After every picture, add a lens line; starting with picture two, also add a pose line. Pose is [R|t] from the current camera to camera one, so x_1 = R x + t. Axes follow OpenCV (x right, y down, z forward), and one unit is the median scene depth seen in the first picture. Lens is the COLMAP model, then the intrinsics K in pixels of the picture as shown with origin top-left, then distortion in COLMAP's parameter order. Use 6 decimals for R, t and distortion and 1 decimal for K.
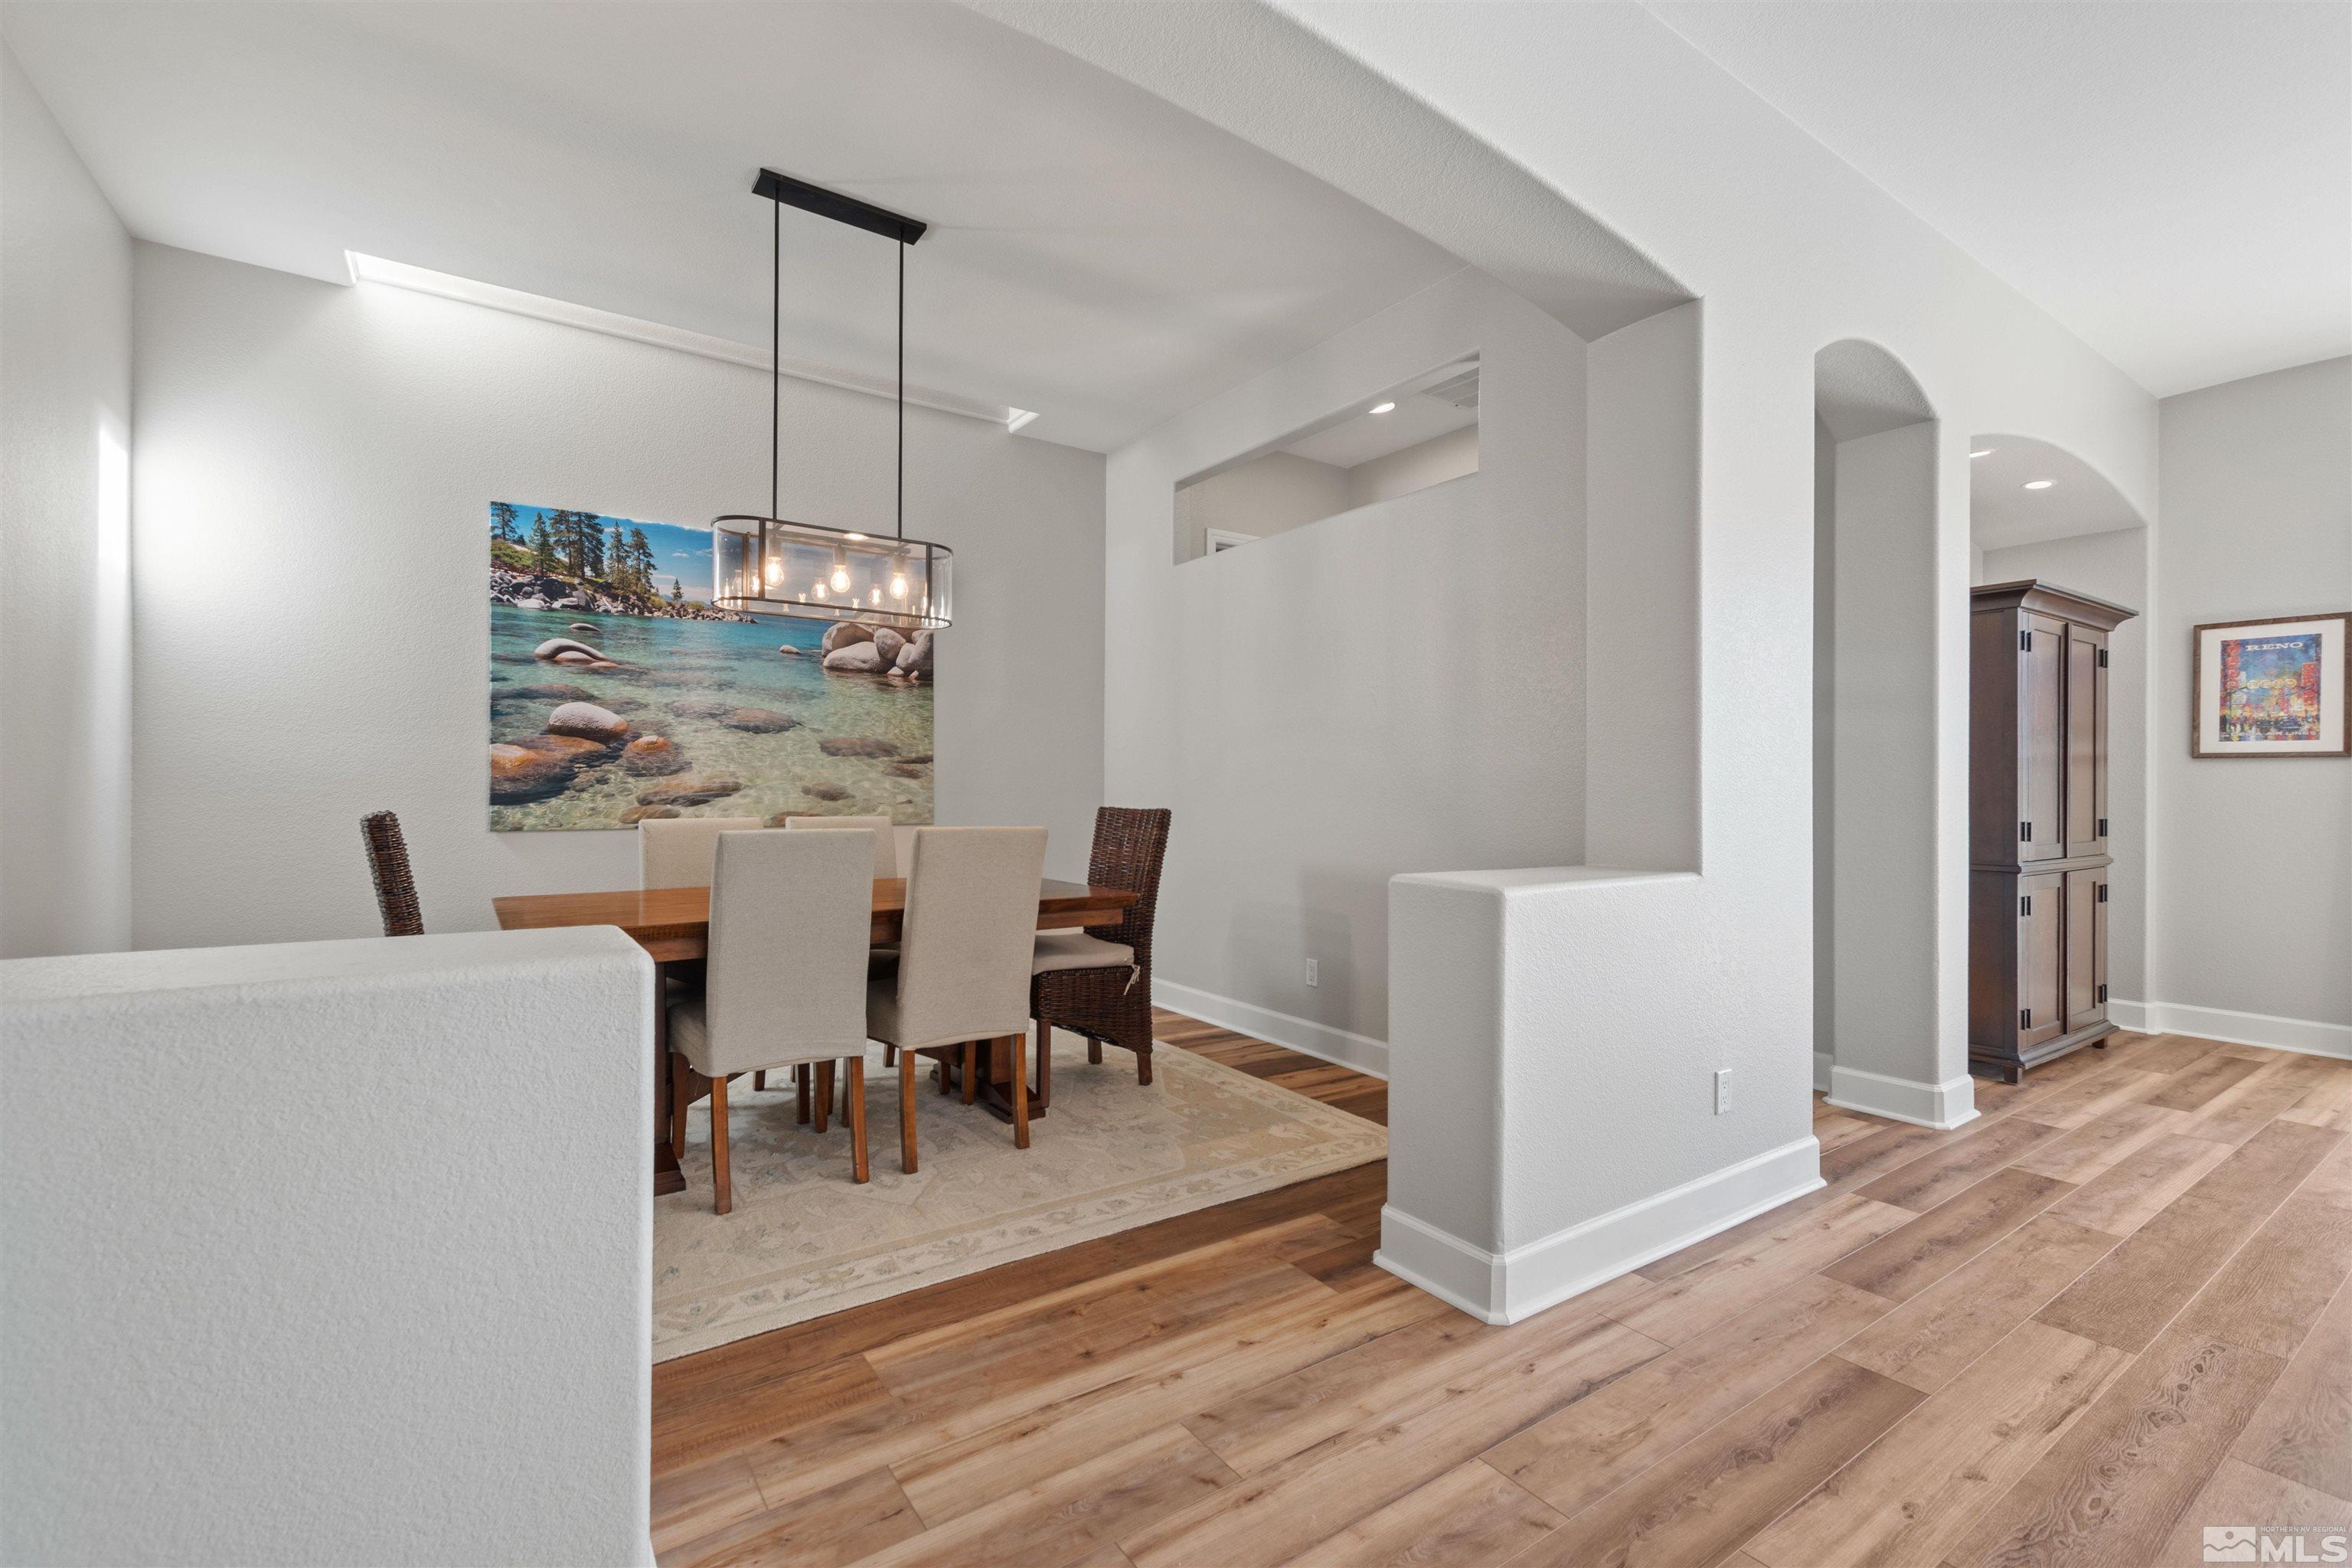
lens RADIAL K [[1025.7, 0, 1191.1], [0, 1025.7, 784.9], [0, 0, 1]] dist [0.006929, -0.001410]
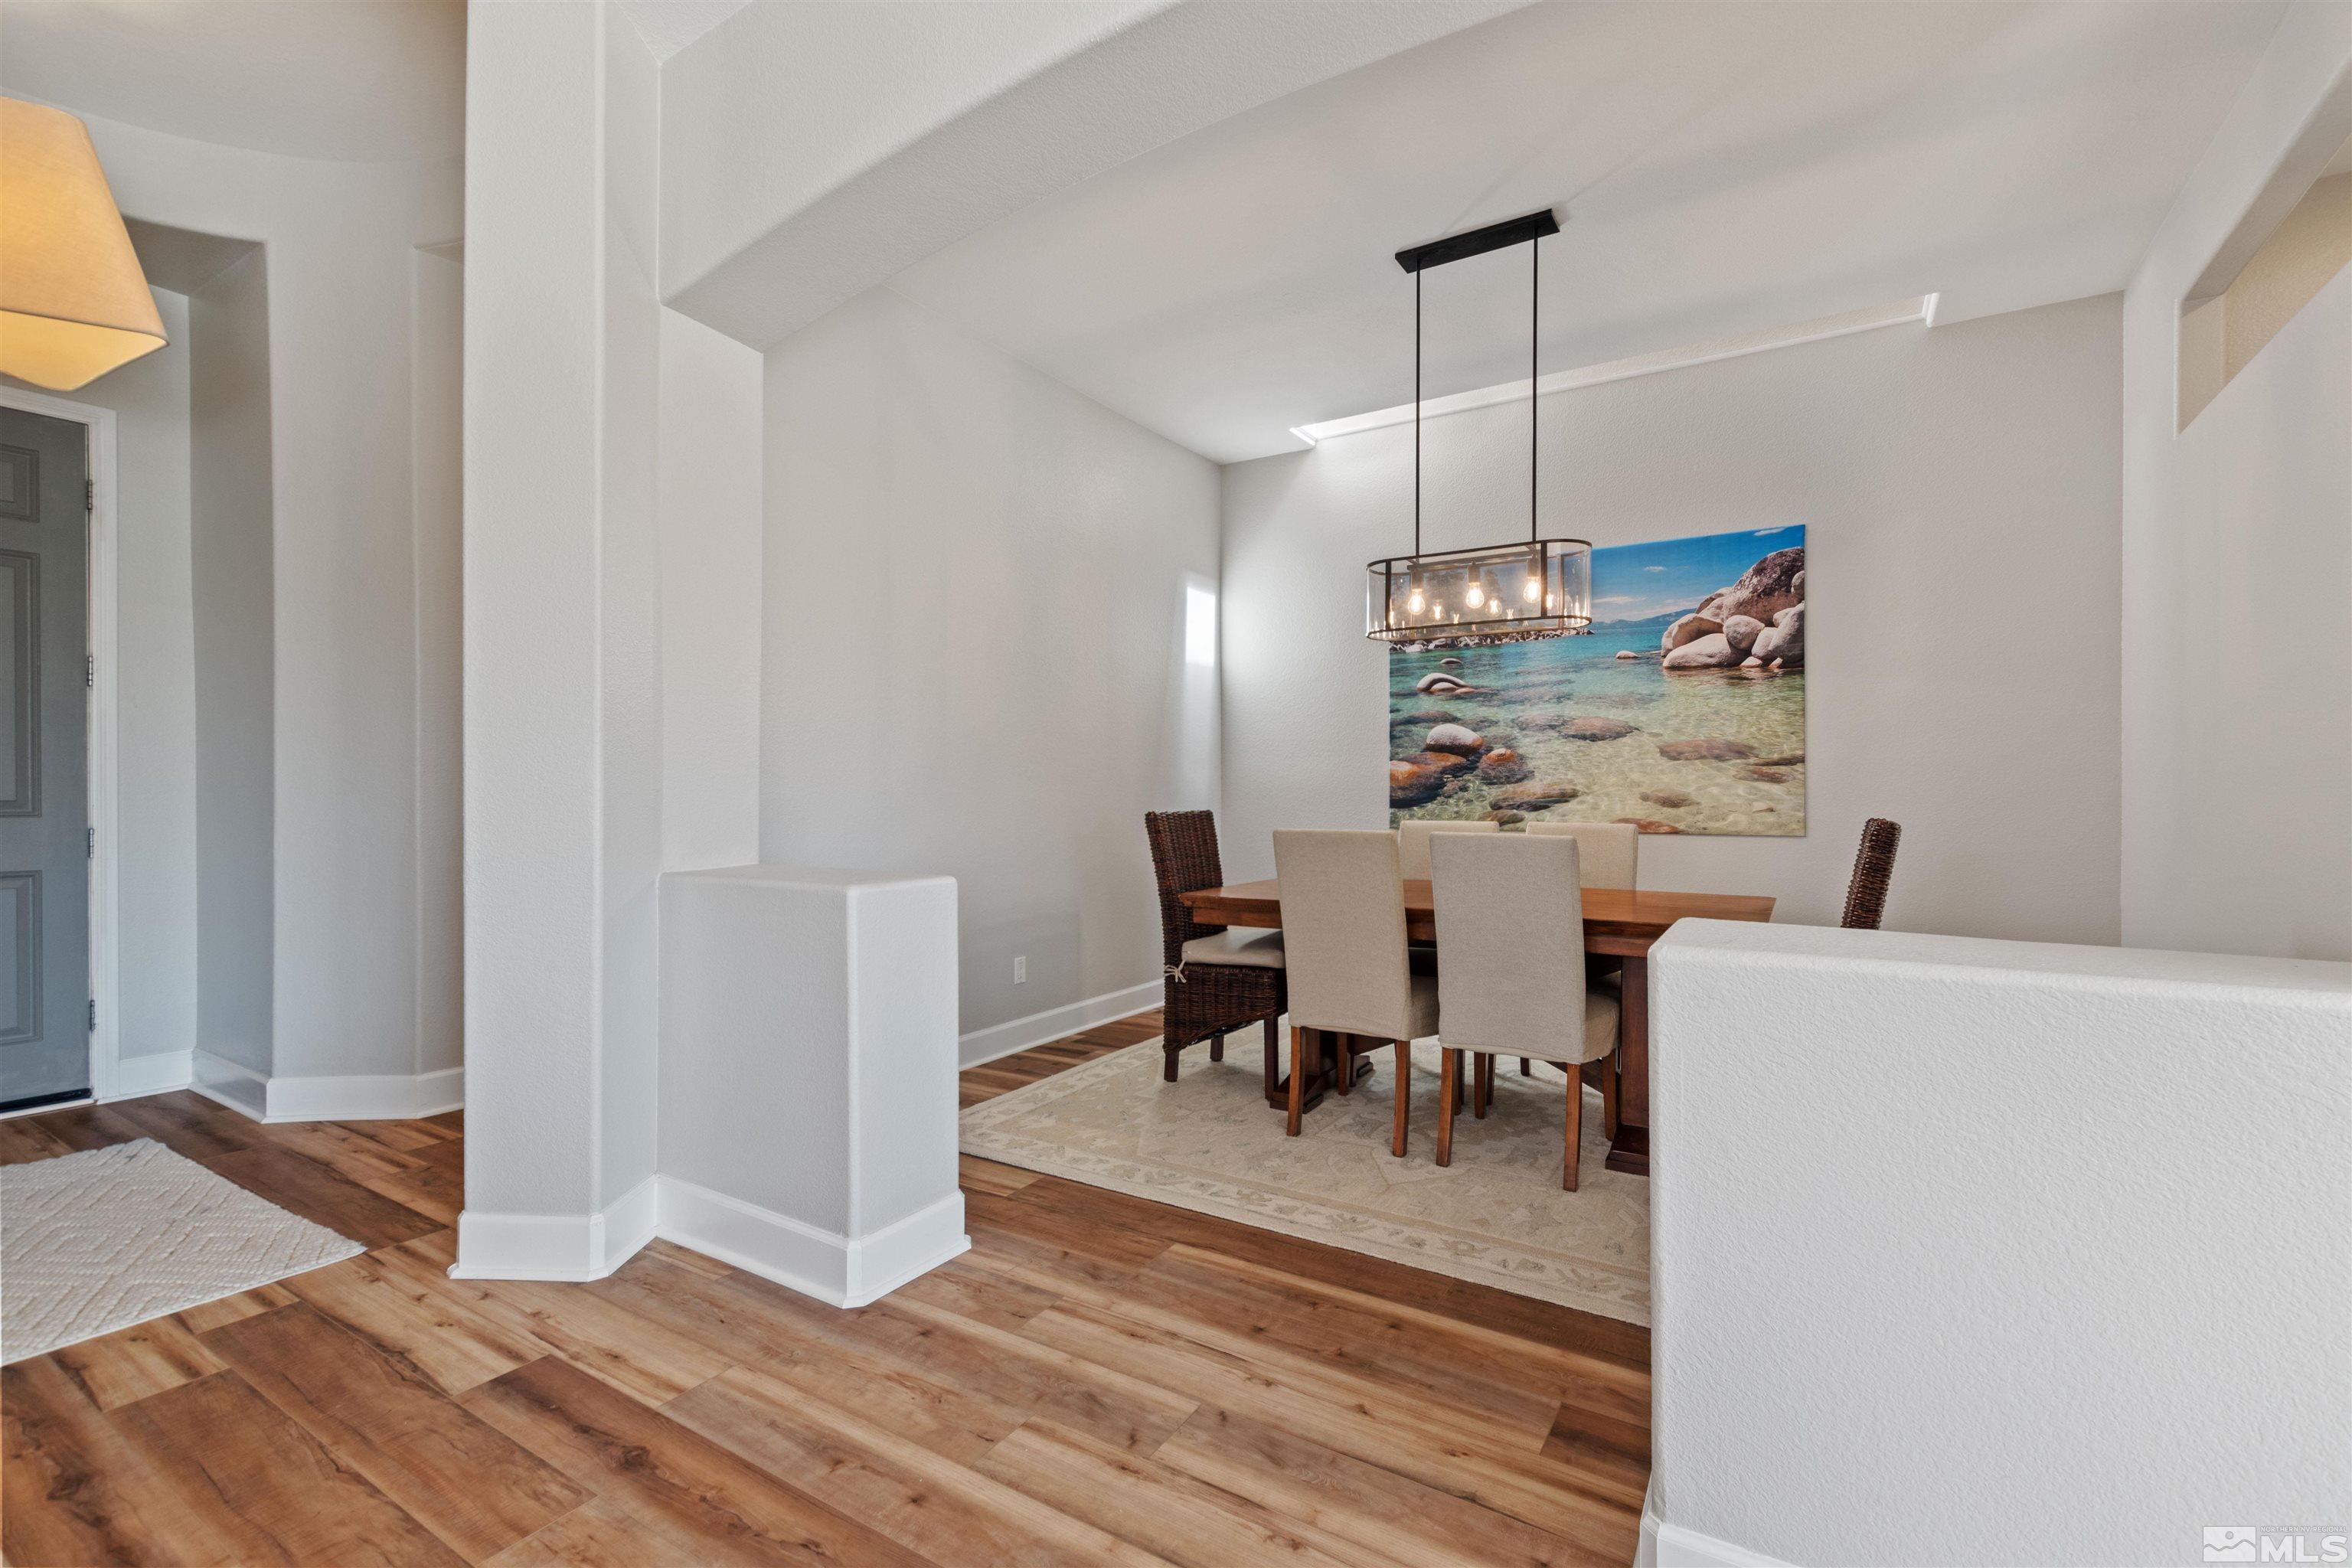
lens RADIAL K [[1025.7, 0, 1188.5], [0, 1025.7, 800.7], [0, 0, 1]] dist [0.006929, -0.001410]
pose [[0.394555, 0.004701, -0.918860, 0.412326], [0.005556, 0.999956, 0.007501, -0.000783], [0.918856, -0.008065, 0.394512, 0.253151]]
